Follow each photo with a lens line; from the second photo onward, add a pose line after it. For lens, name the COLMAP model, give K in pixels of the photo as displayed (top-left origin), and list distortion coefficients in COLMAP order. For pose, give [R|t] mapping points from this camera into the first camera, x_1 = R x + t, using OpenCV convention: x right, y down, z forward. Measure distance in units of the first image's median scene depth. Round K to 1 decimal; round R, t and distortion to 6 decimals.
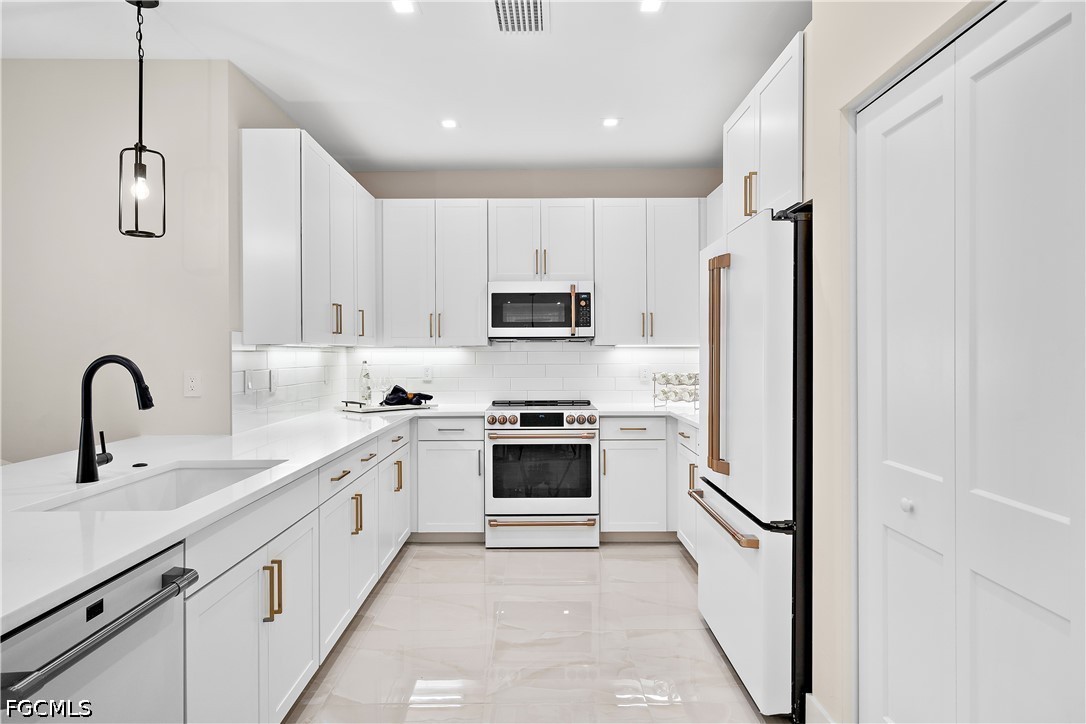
lens RADIAL K [[625.3, 0, 544.0], [0, 625.3, 356.3], [0, 0, 1]] dist [0.006025, 0.000743]
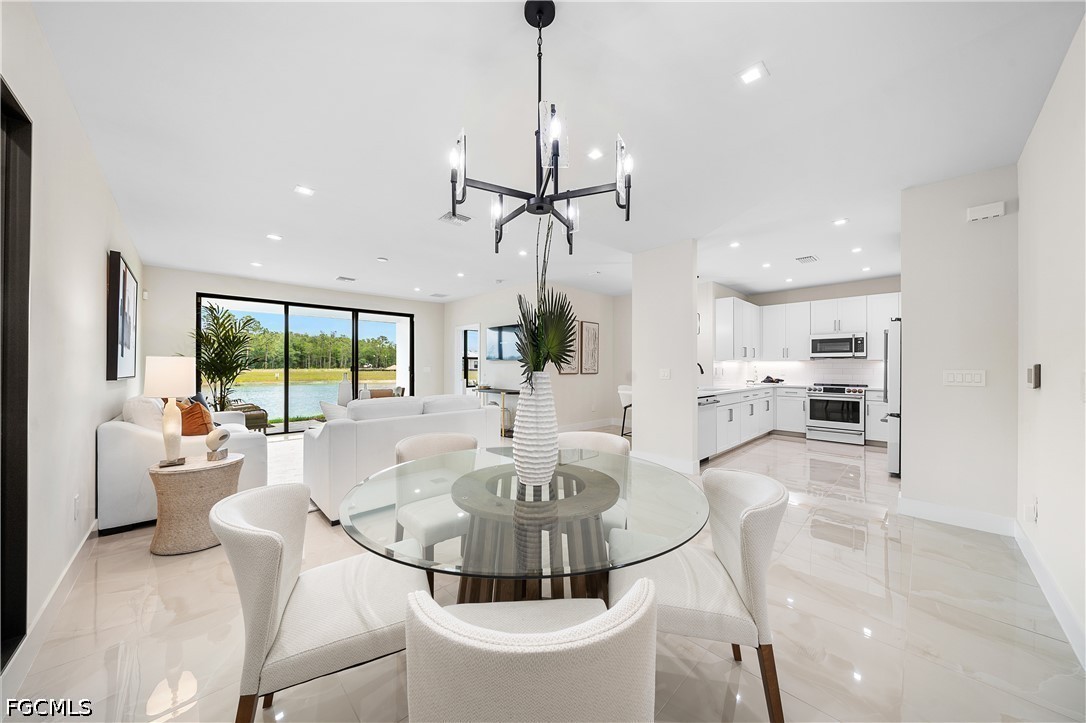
lens RADIAL K [[369.4, 0, 541.0], [0, 369.4, 364.8], [0, 0, 1]] dist [-0.001592, -0.000048]
pose [[0.684673, 0.002778, -0.728845, 0.266352], [-0.011593, 0.999908, -0.007079, 0.024547], [0.728758, 0.013296, 0.684642, -0.847078]]
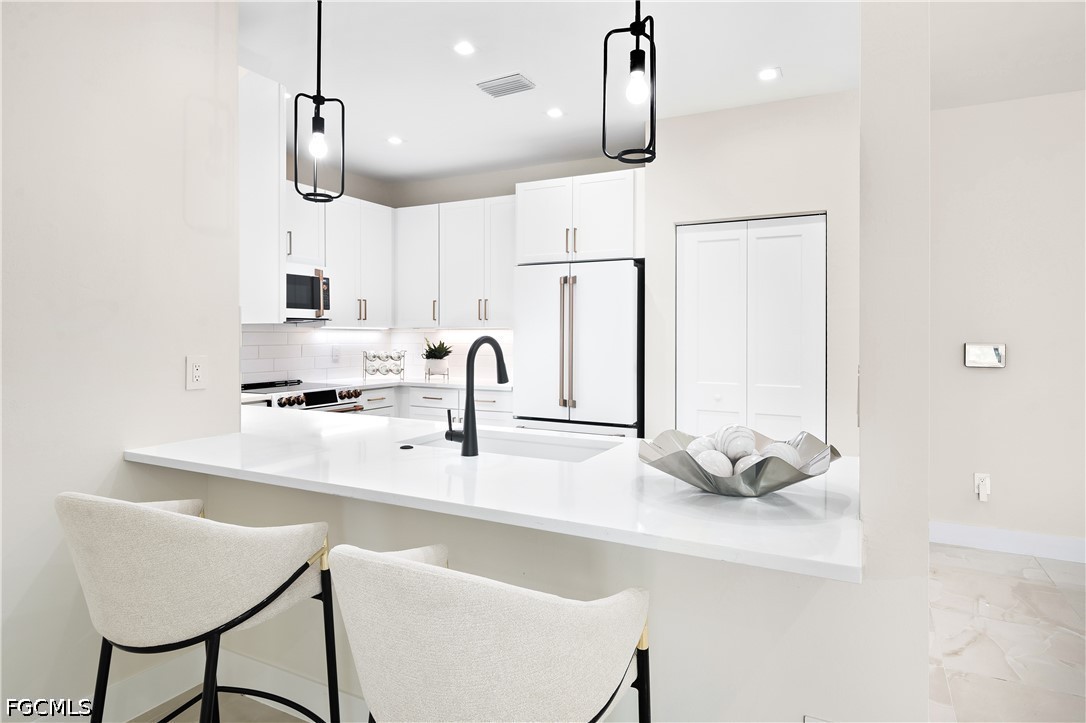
lens RADIAL K [[625.3, 0, 538.5], [0, 625.3, 338.6], [0, 0, 1]] dist [0.006025, 0.000743]
pose [[0.465099, -0.003463, 0.885252, -0.751486], [0.000844, 0.999994, 0.003468, -0.000715], [-0.885258, -0.000866, 0.465099, 0.188810]]
